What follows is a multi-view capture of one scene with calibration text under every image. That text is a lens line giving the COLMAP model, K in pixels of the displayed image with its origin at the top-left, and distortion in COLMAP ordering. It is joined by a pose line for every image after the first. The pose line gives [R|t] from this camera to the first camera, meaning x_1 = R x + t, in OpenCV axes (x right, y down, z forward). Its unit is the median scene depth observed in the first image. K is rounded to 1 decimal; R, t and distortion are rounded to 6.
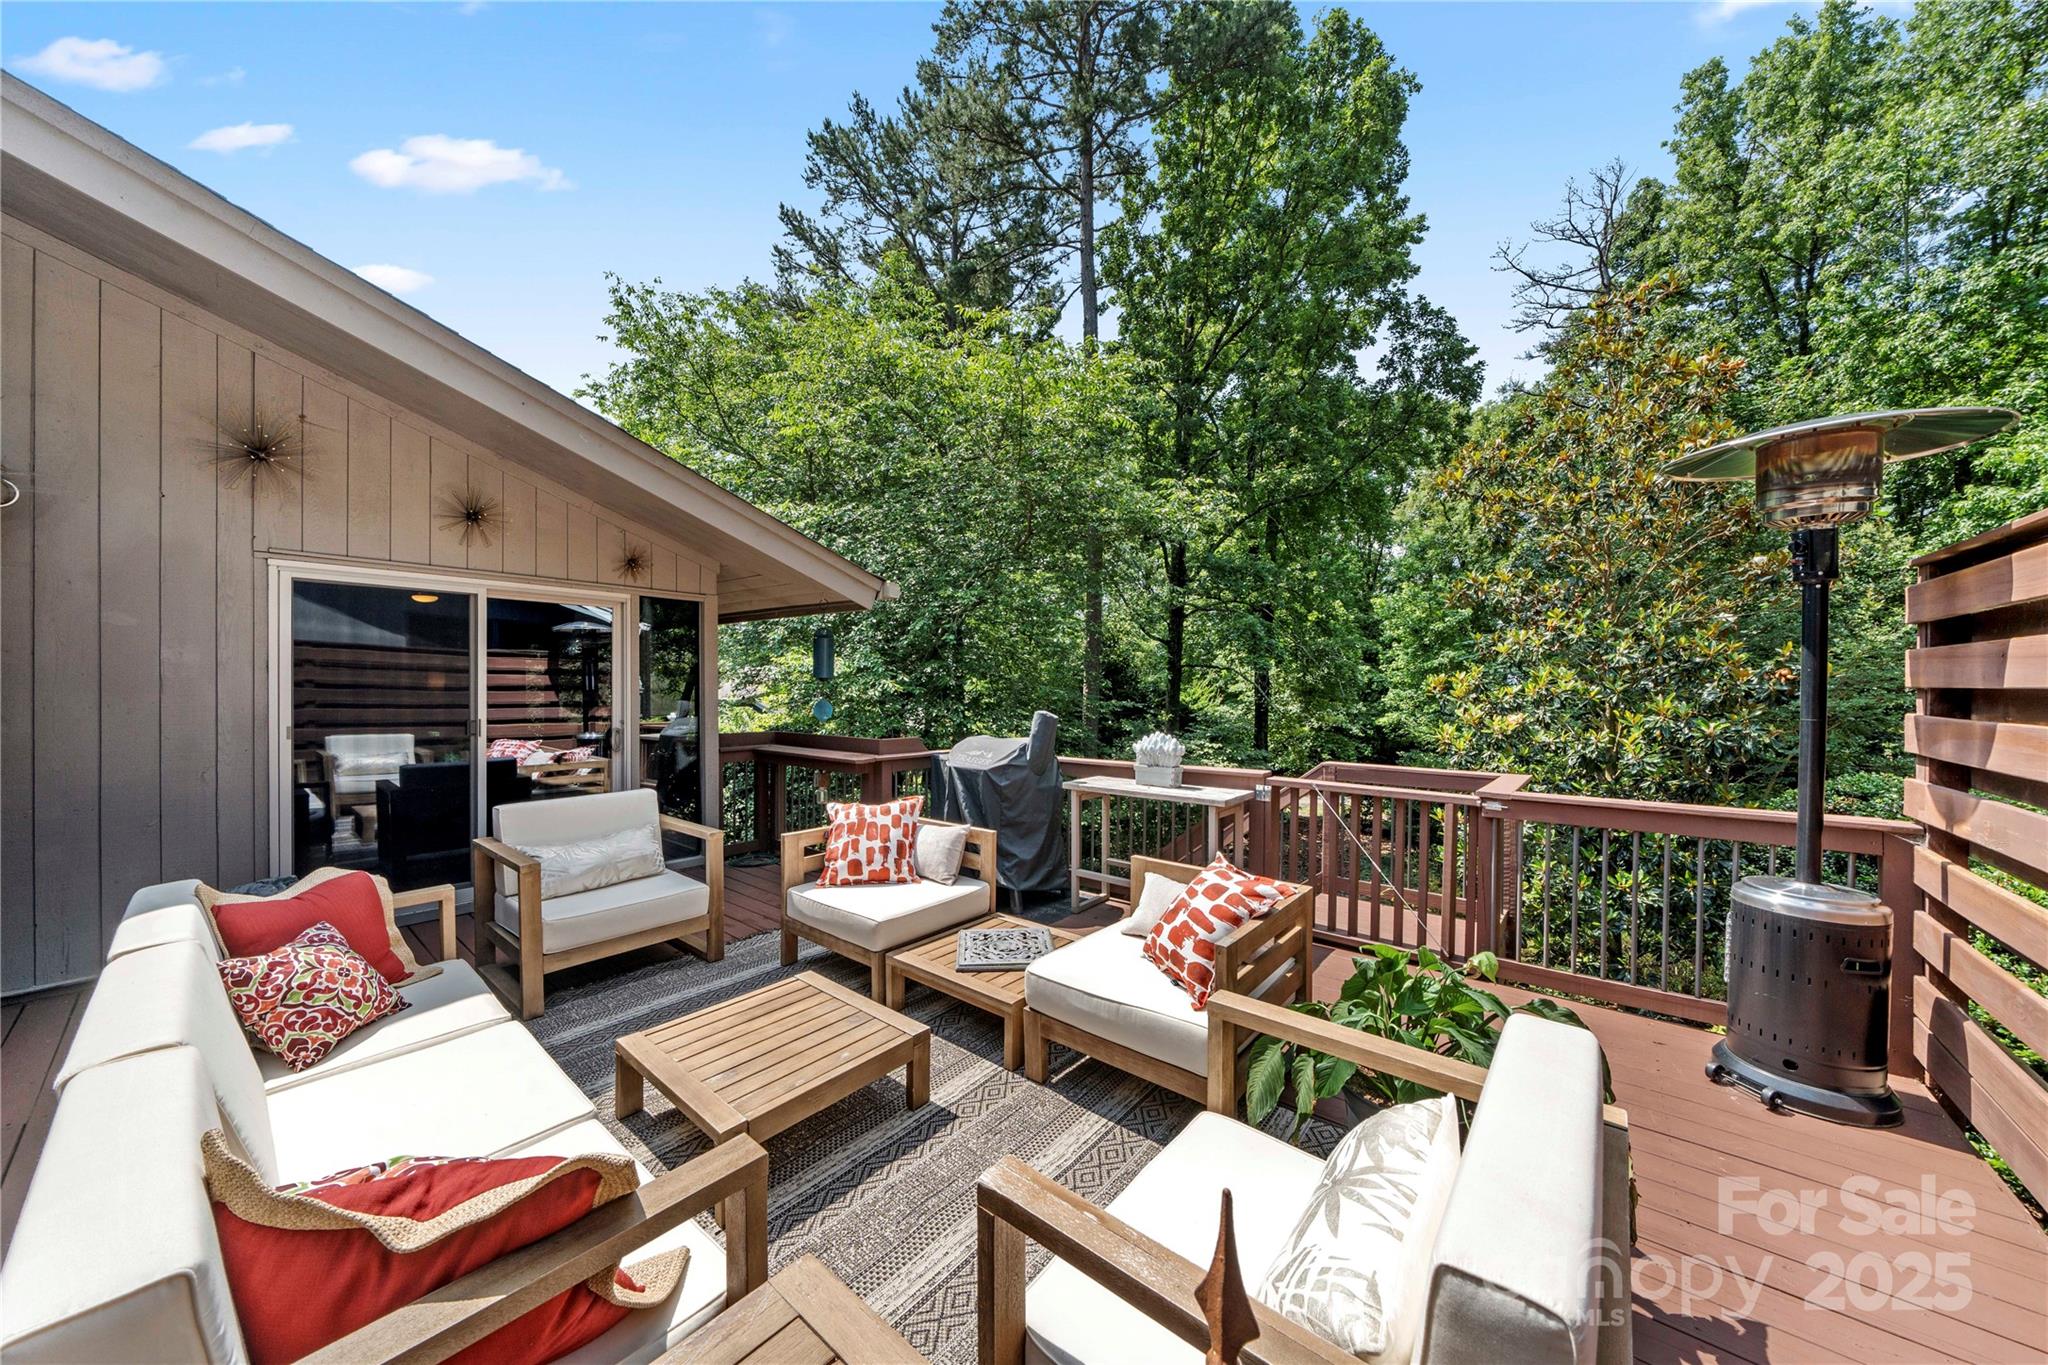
lens RADIAL K [[688.1, 0, 1024.7], [0, 688.1, 687.4], [0, 0, 1]] dist [-0.000116, -0.000003]
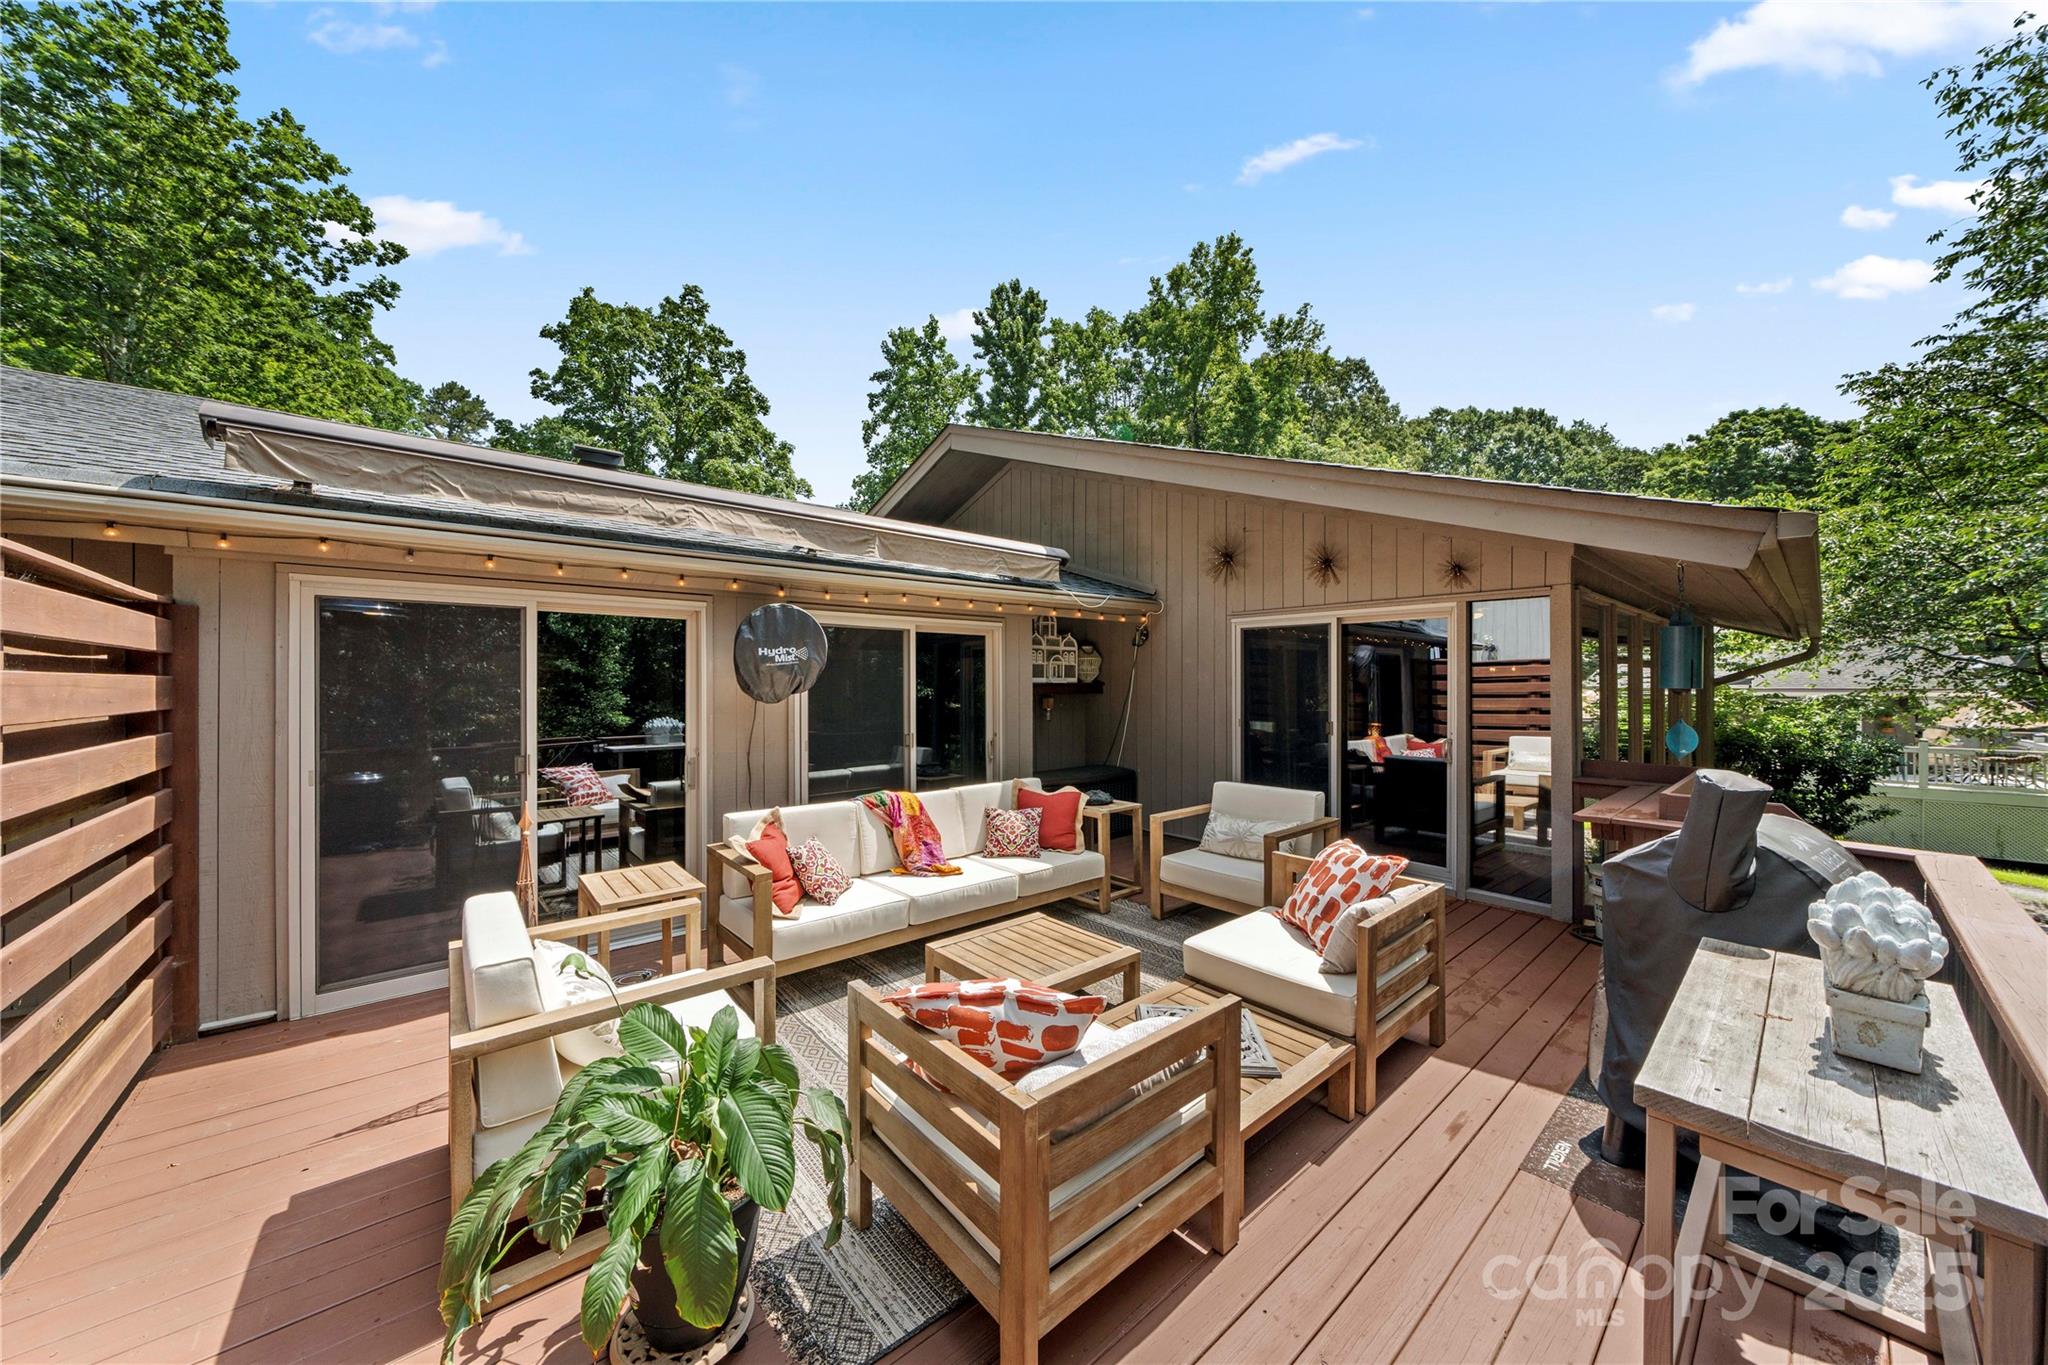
lens RADIAL K [[688.1, 0, 1024.7], [0, 688.1, 684.6], [0, 0, 1]] dist [-0.000116, -0.000003]
pose [[-0.164609, 0.003042, -0.986354, 0.653689], [0.001953, 0.999994, 0.002758, -0.029884], [0.986357, -0.001473, -0.164614, 0.757148]]
